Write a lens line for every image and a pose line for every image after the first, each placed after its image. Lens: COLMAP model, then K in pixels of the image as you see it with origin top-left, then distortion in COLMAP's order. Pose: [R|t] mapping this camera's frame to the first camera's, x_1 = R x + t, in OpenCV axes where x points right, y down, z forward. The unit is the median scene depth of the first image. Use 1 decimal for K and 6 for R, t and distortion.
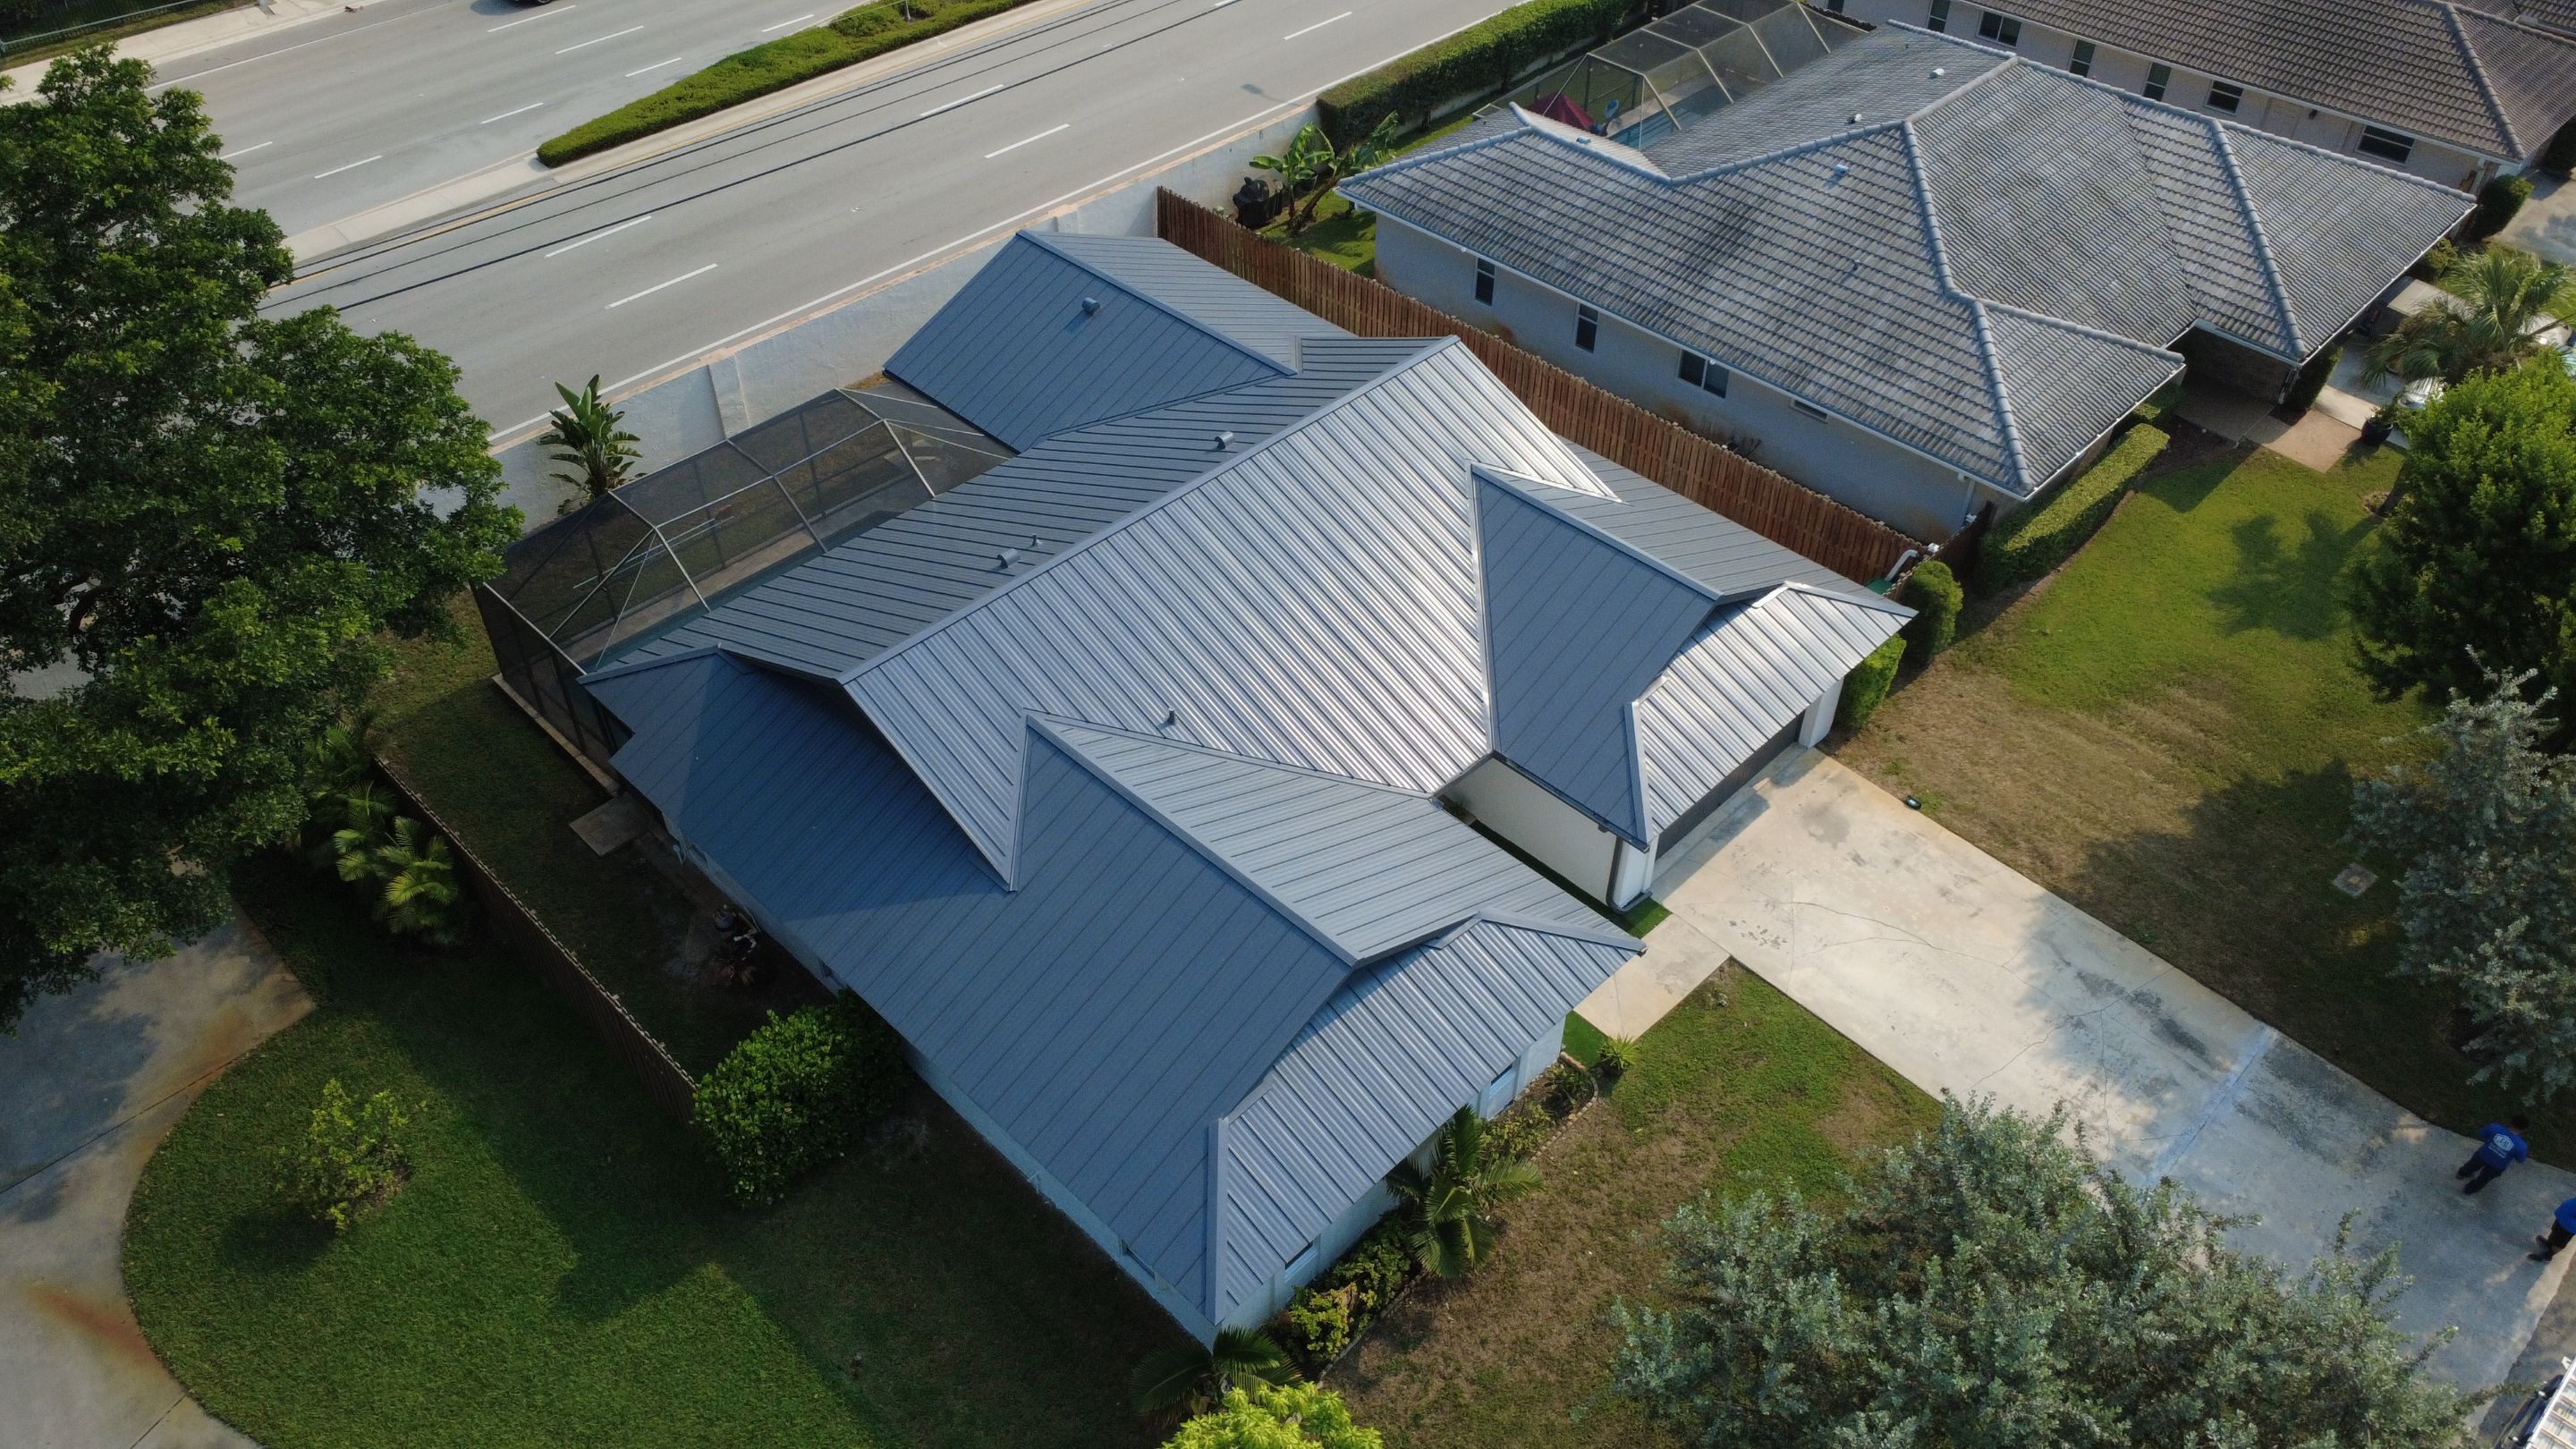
lens RADIAL K [[1846.6, 0, 1288.0], [0, 1846.6, 724.5], [0, 0, 1]] dist [0.022337, -0.000416]
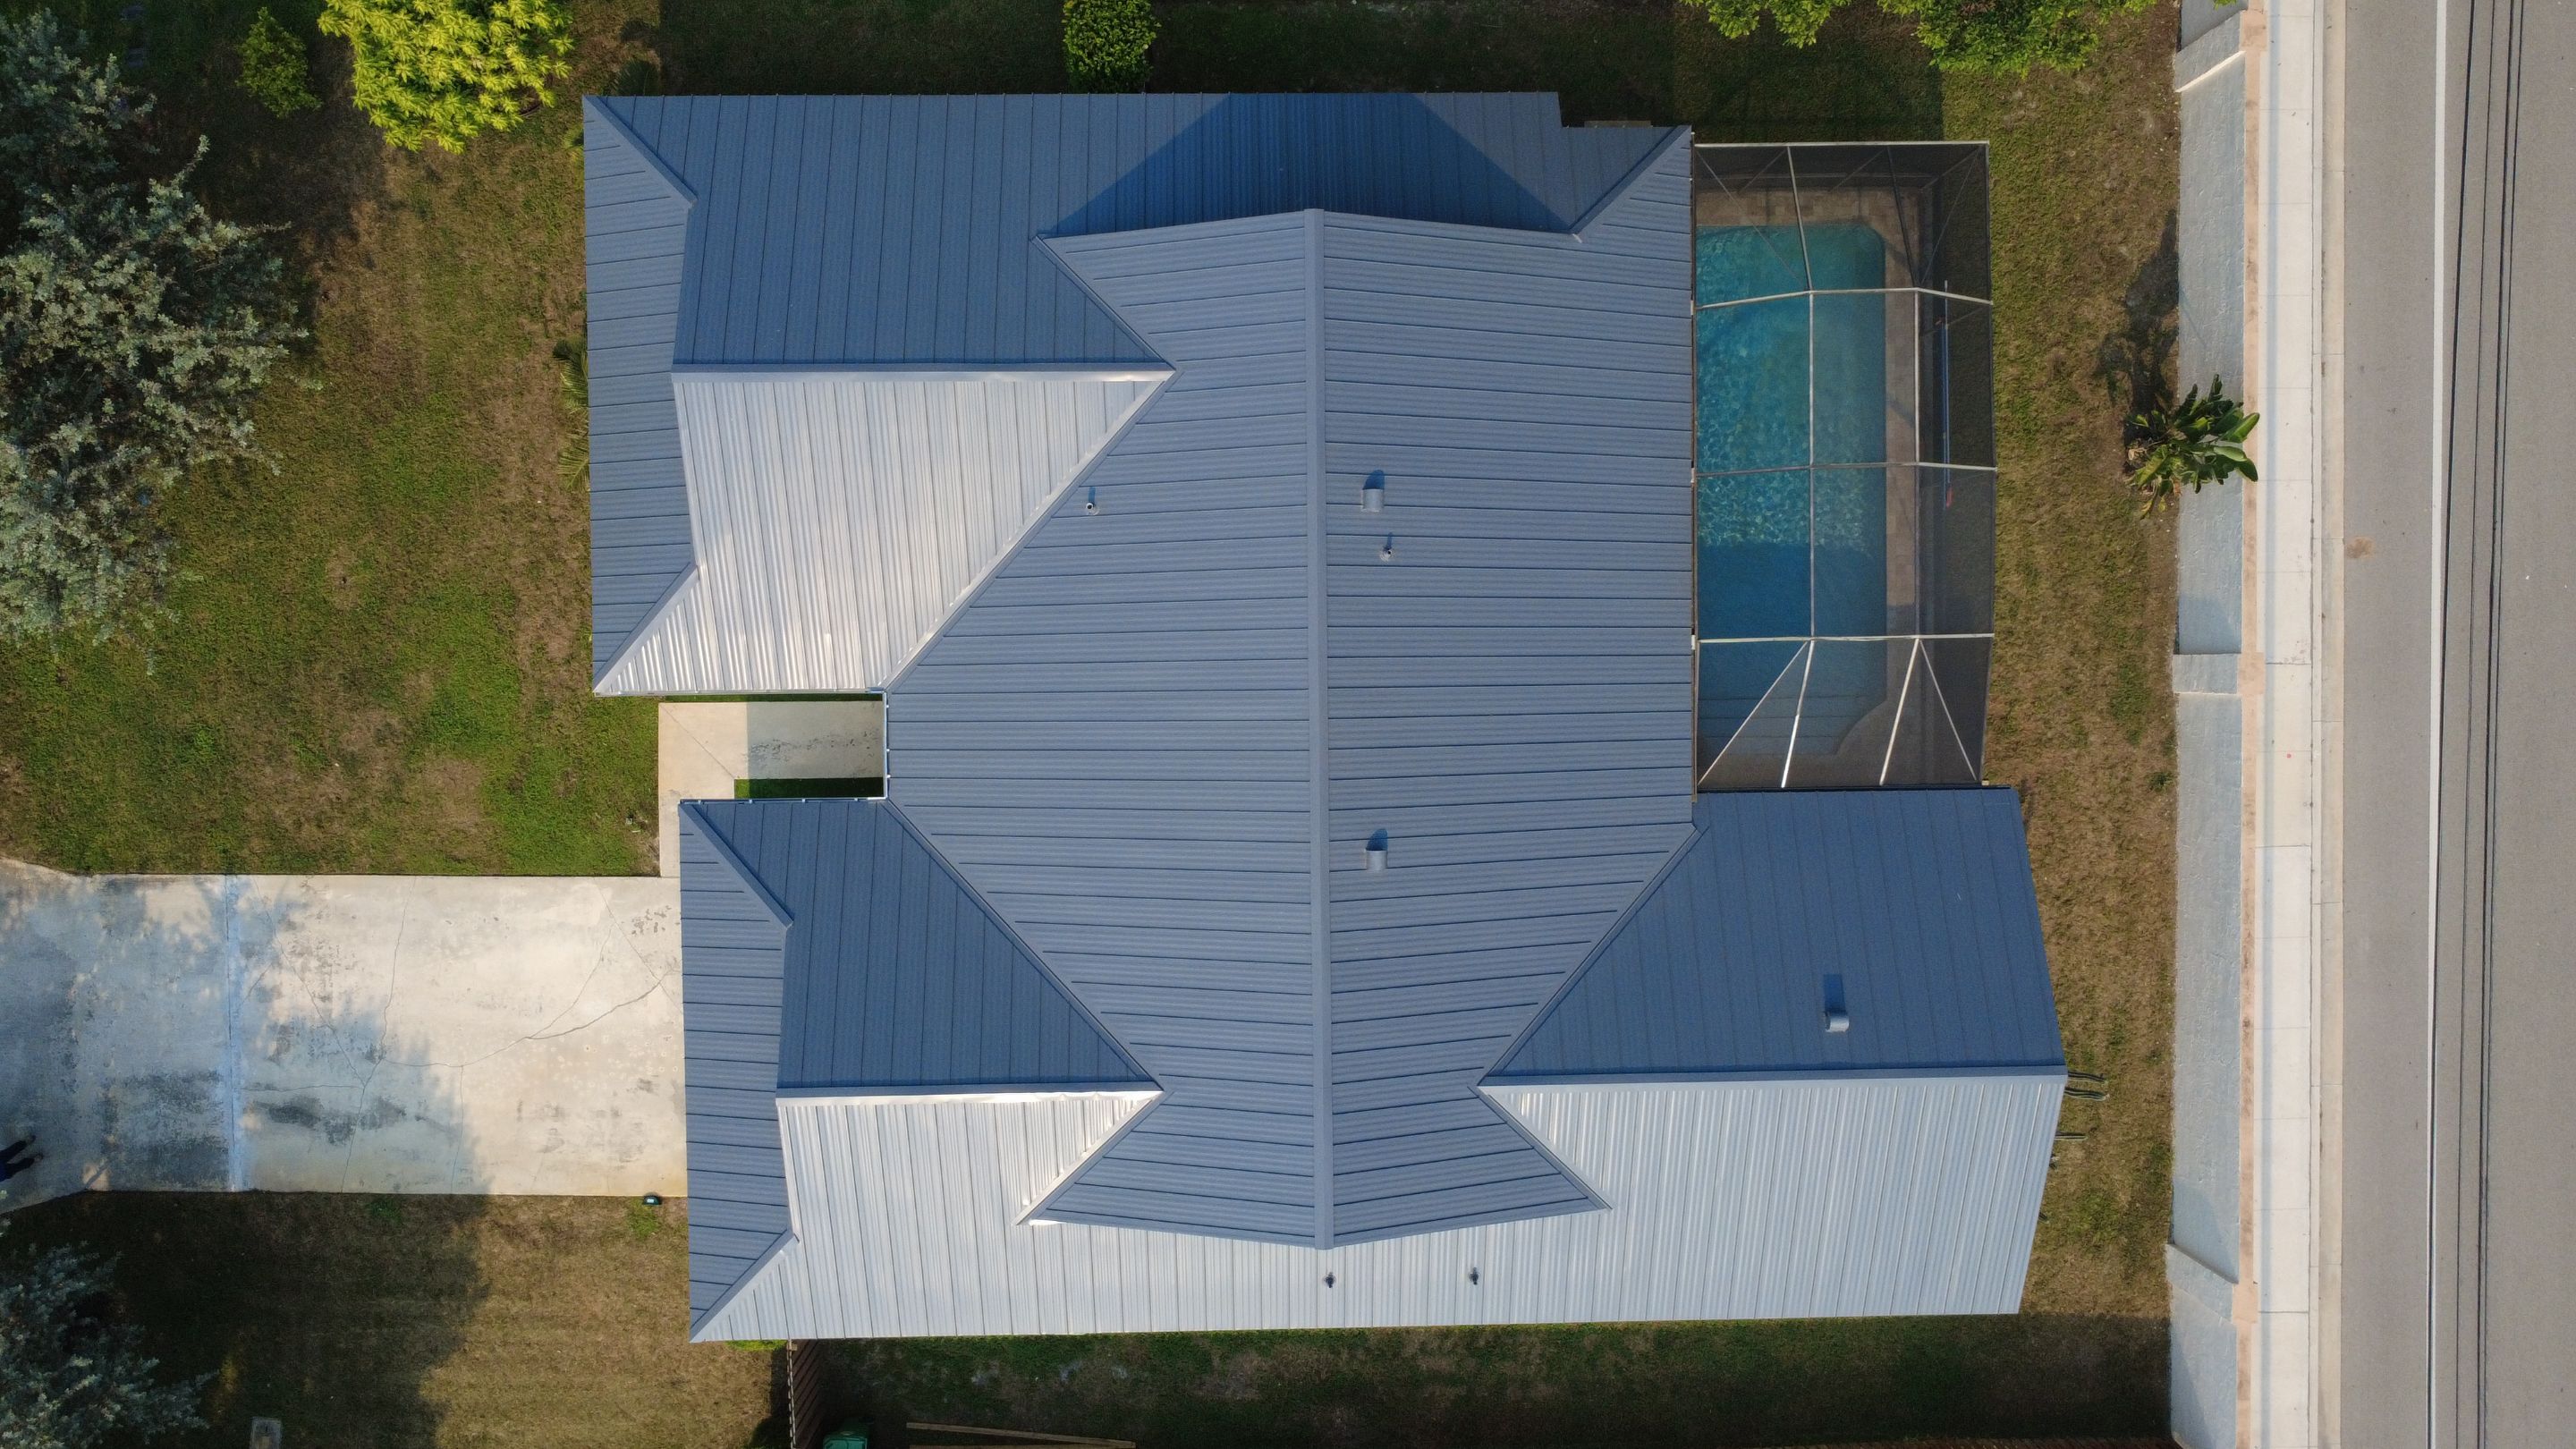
lens RADIAL K [[1846.6, 0, 1288.0], [0, 1846.6, 724.5], [0, 0, 1]] dist [0.022337, -0.000416]
pose [[-0.700052, 0.714079, 0.004349, -0.050230], [-0.498375, -0.492928, 0.713193, -0.645777], [0.511420, 0.497105, 0.700954, 0.410333]]
